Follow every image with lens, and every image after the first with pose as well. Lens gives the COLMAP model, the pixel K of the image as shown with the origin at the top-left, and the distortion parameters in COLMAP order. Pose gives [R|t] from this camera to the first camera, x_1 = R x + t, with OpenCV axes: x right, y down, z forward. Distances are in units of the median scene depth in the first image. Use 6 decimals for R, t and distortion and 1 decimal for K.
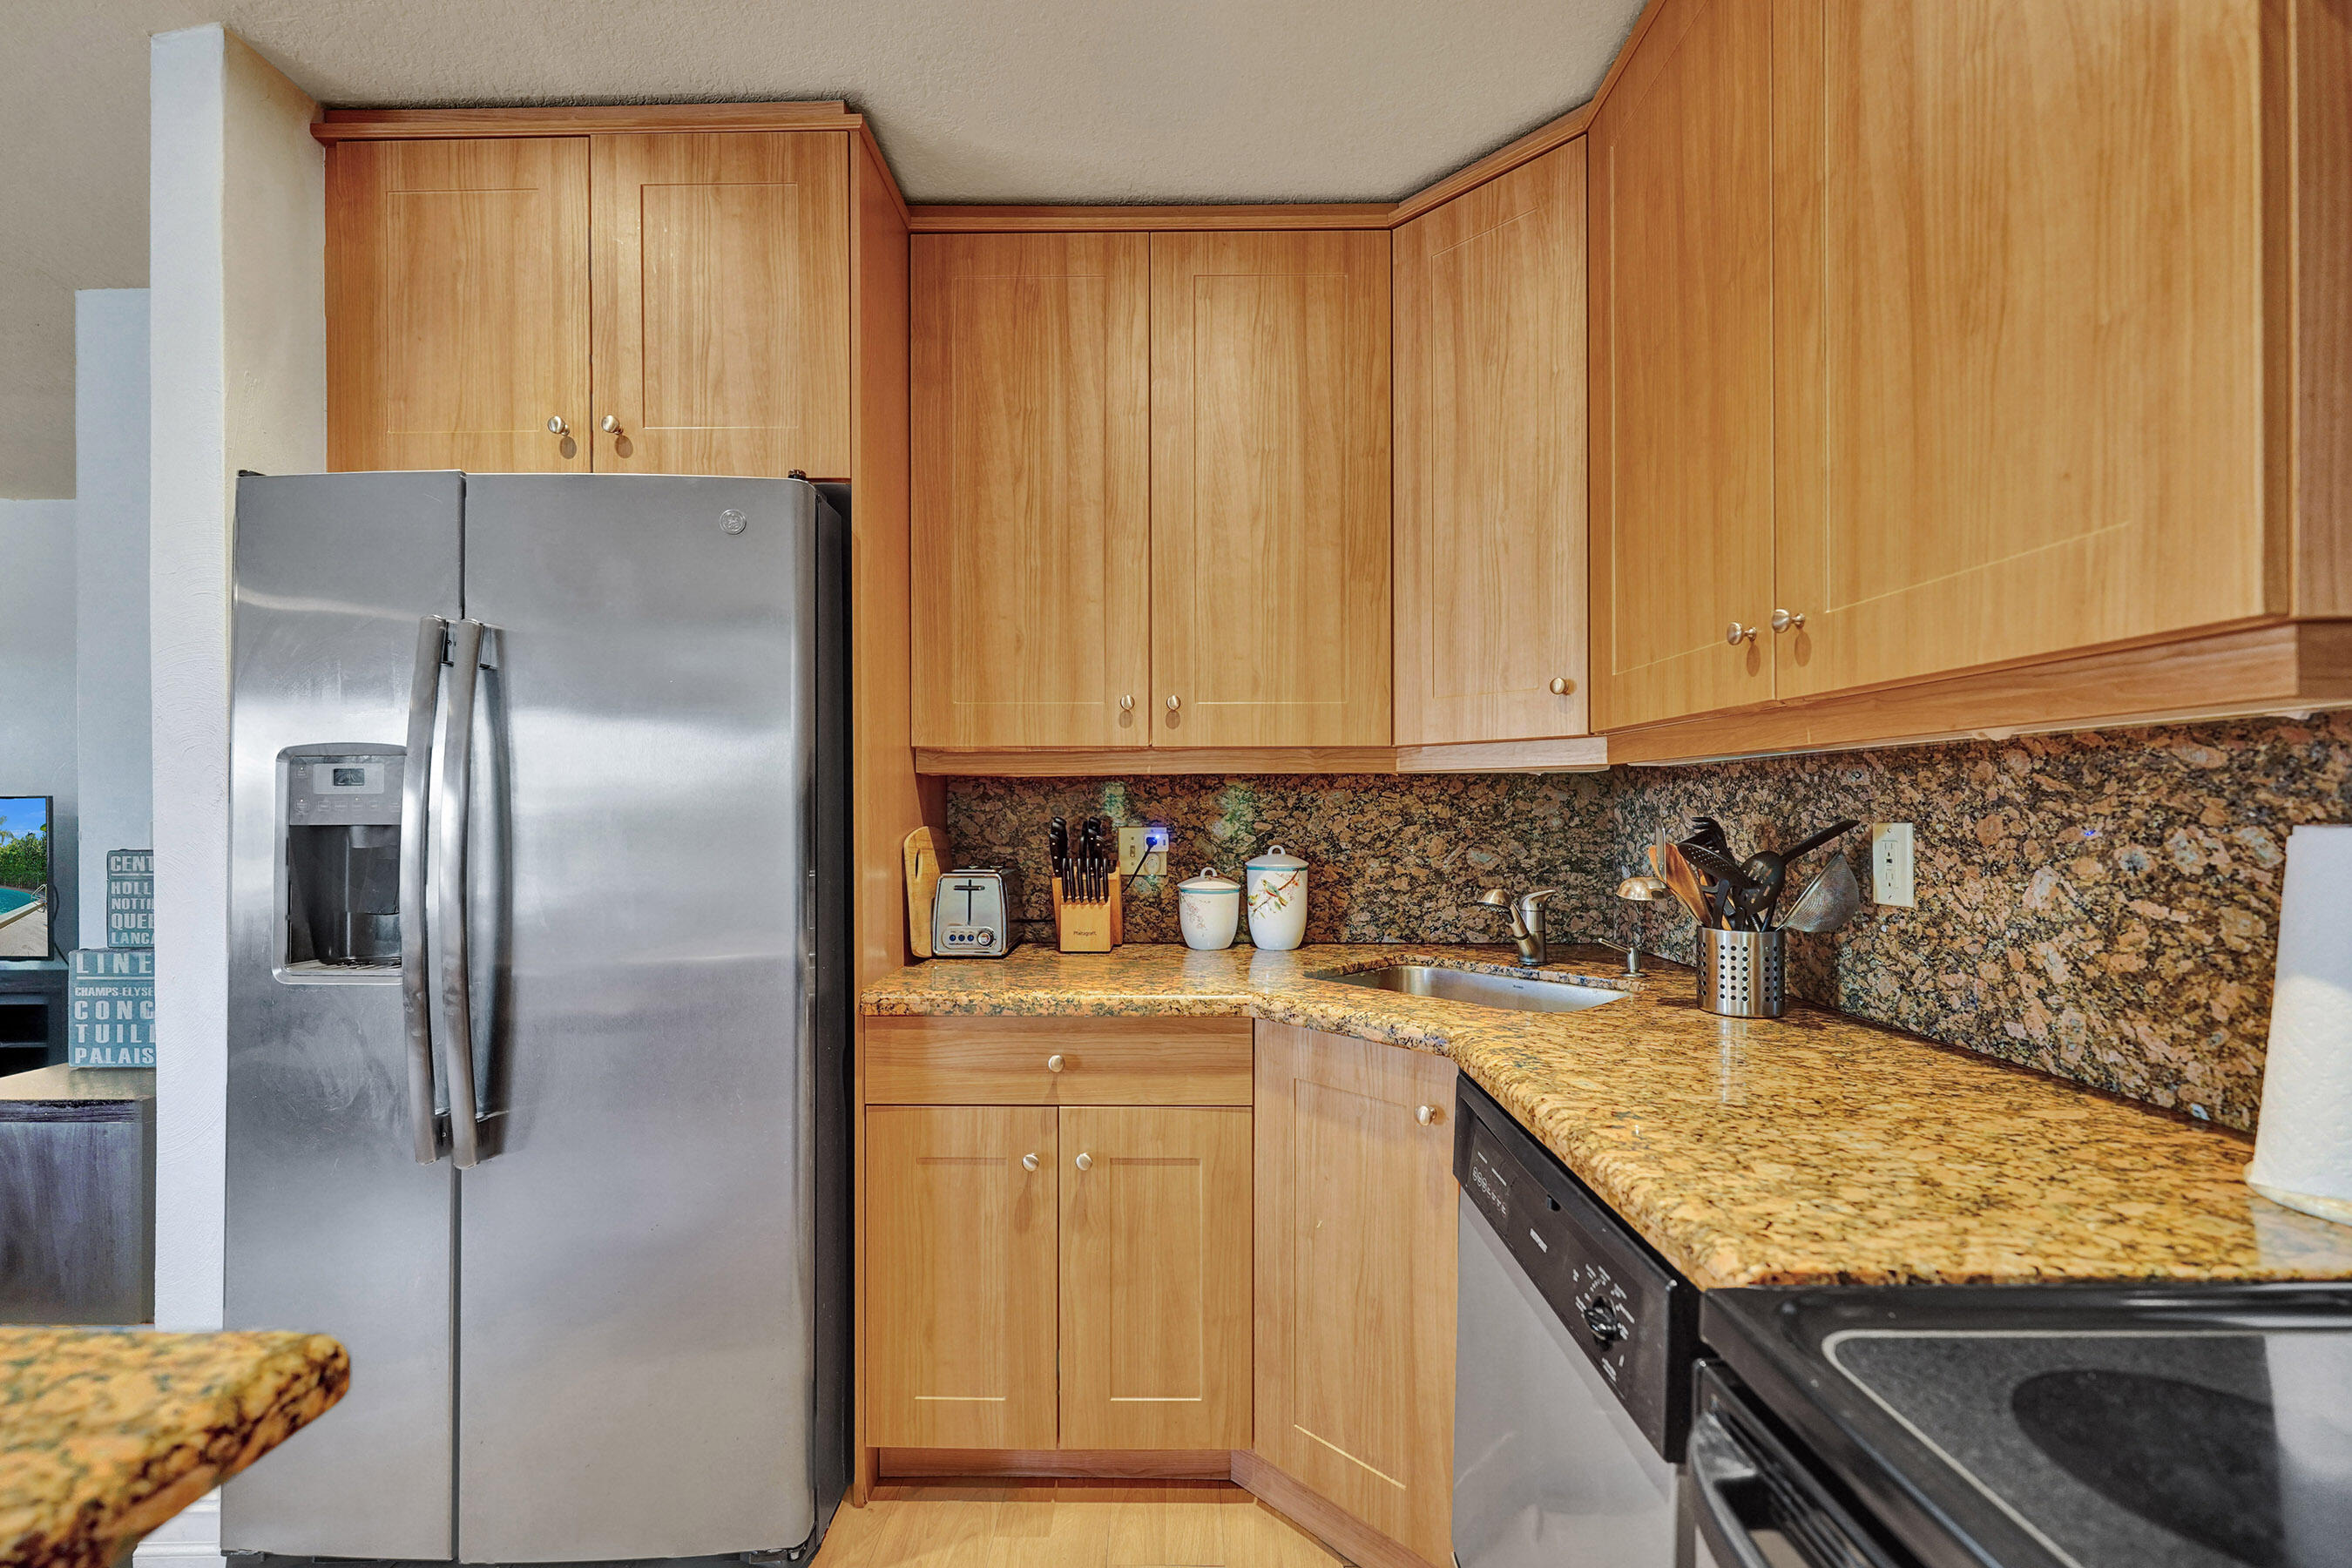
lens RADIAL K [[988.6, 0, 1172.4], [0, 988.6, 817.1], [0, 0, 1]] dist [0.002548, 0.000193]
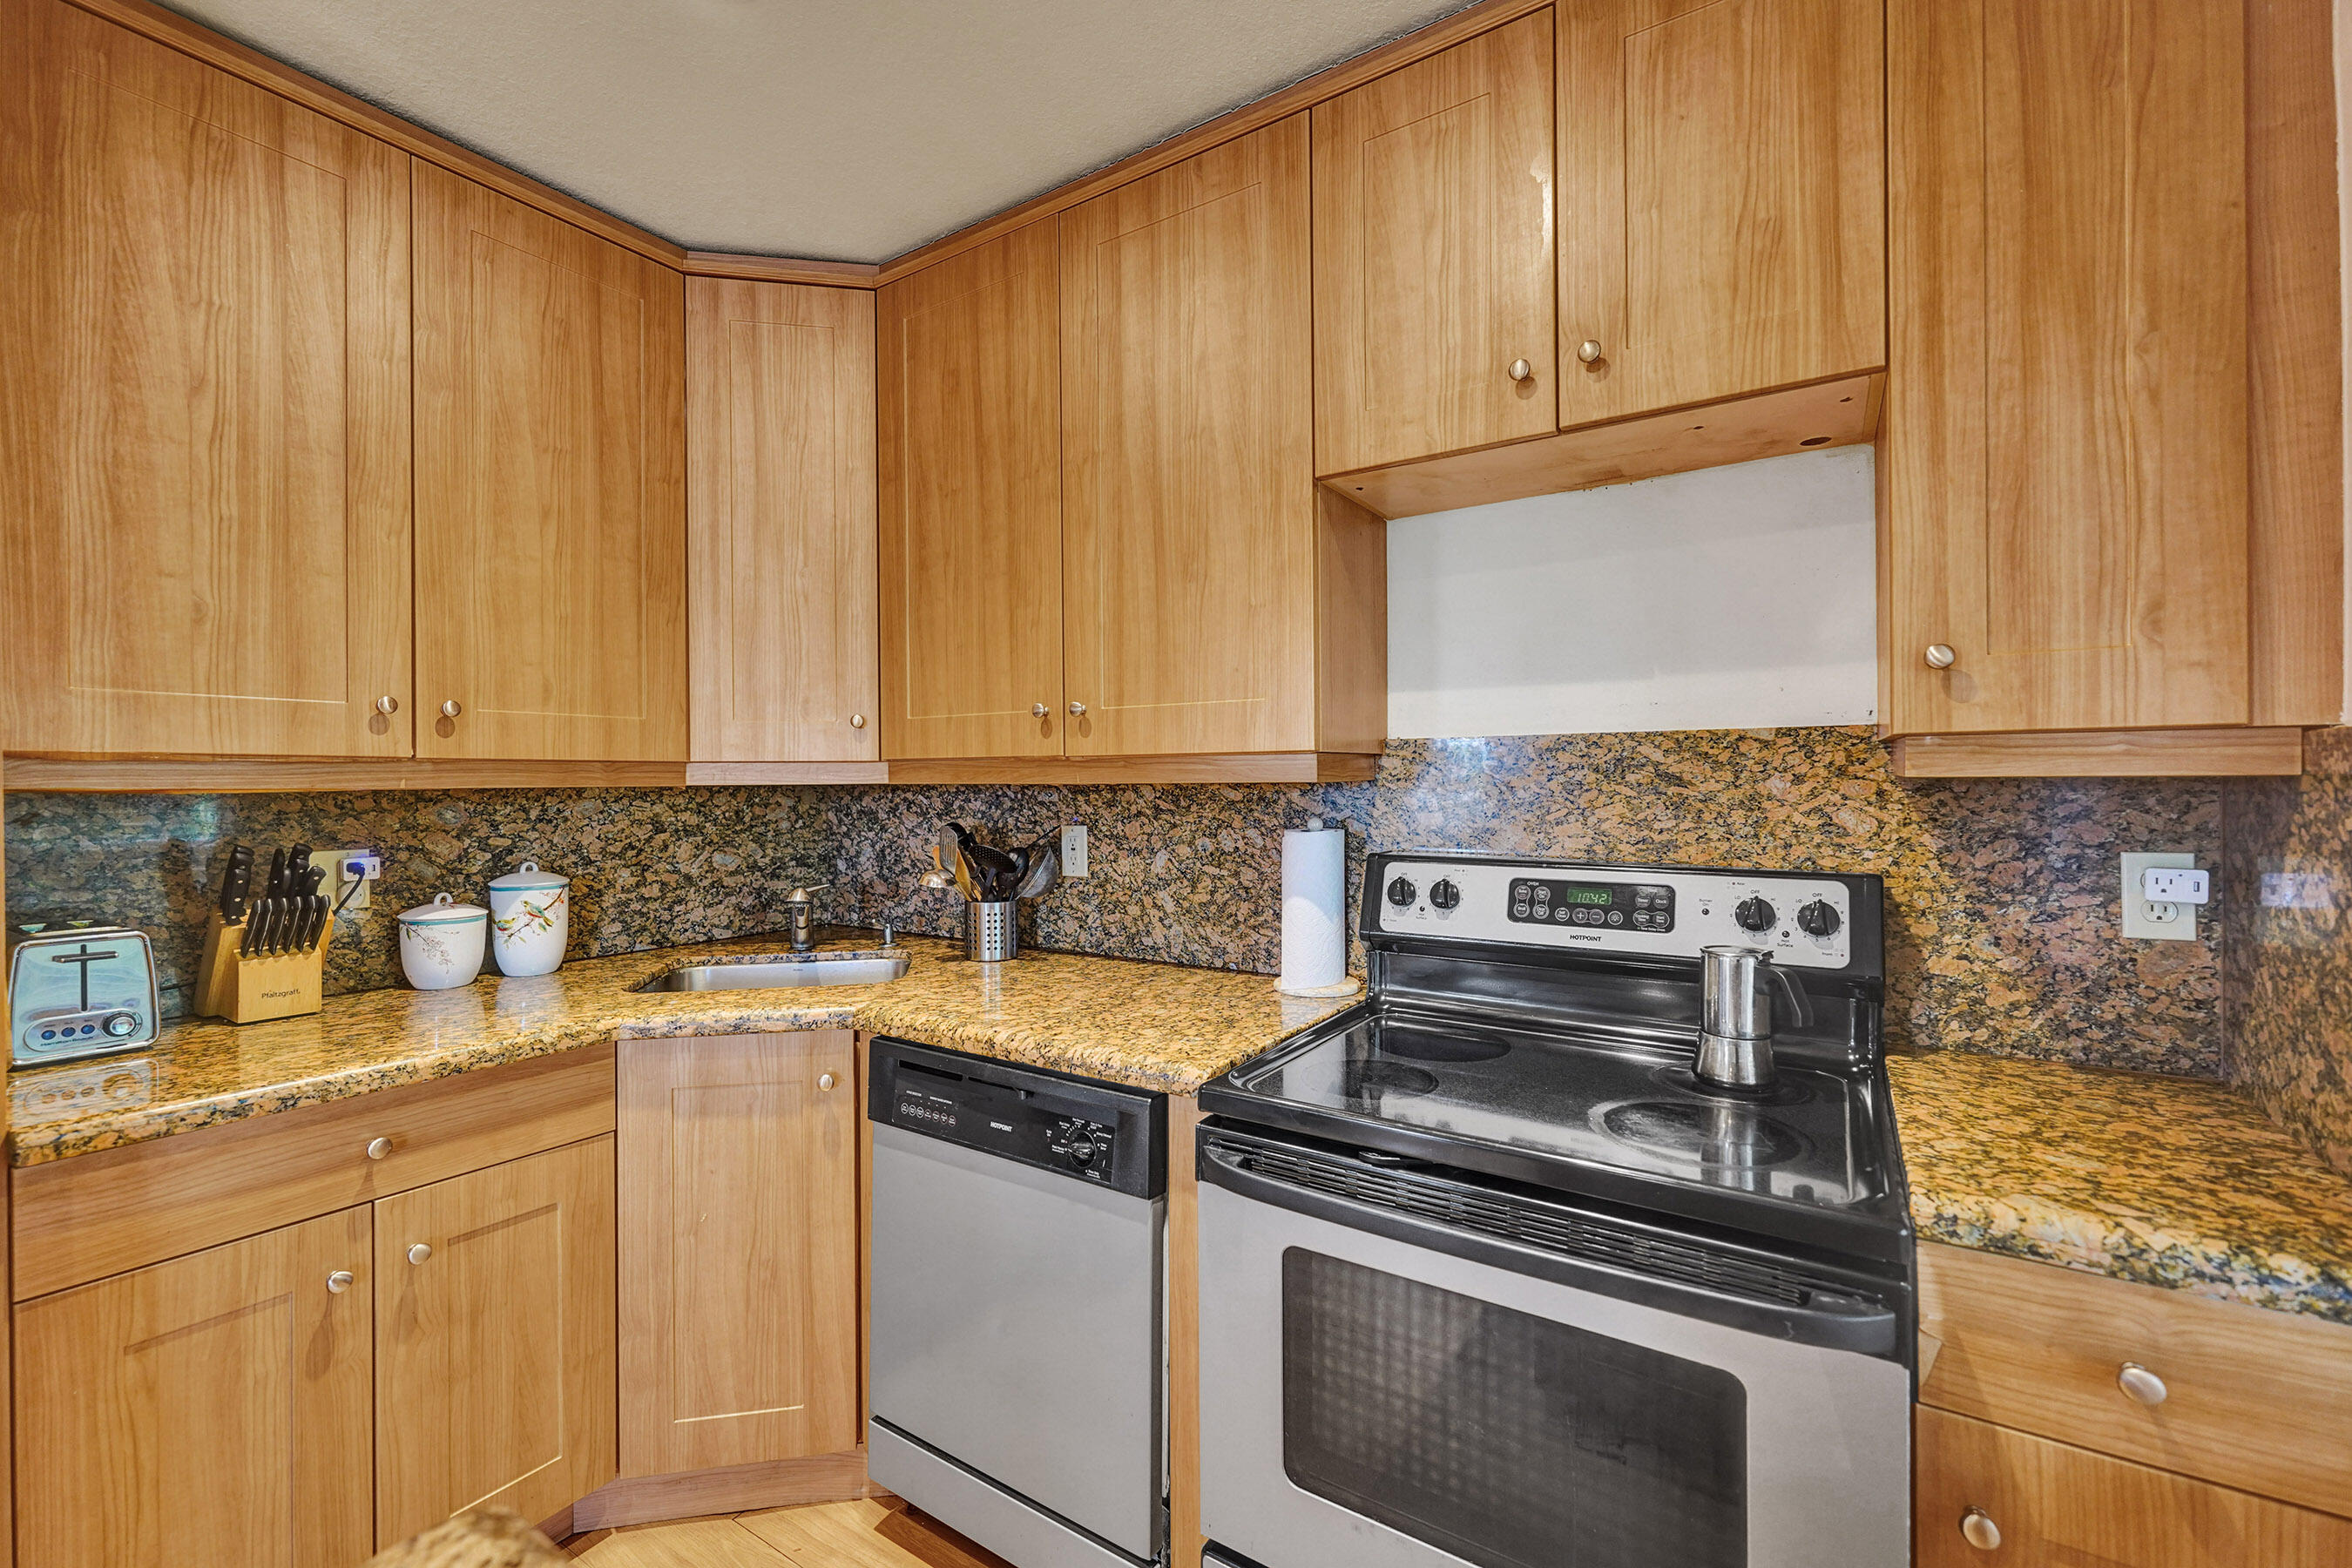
lens RADIAL K [[981.5, 0, 1179.3], [0, 981.5, 785.8], [0, 0, 1]] dist [0.000263, -0.000016]
pose [[0.541096, -0.004694, 0.840948, -0.436681], [0.010227, 0.999947, -0.000998, -0.045999], [-0.840899, 0.009140, 0.541115, -0.010762]]
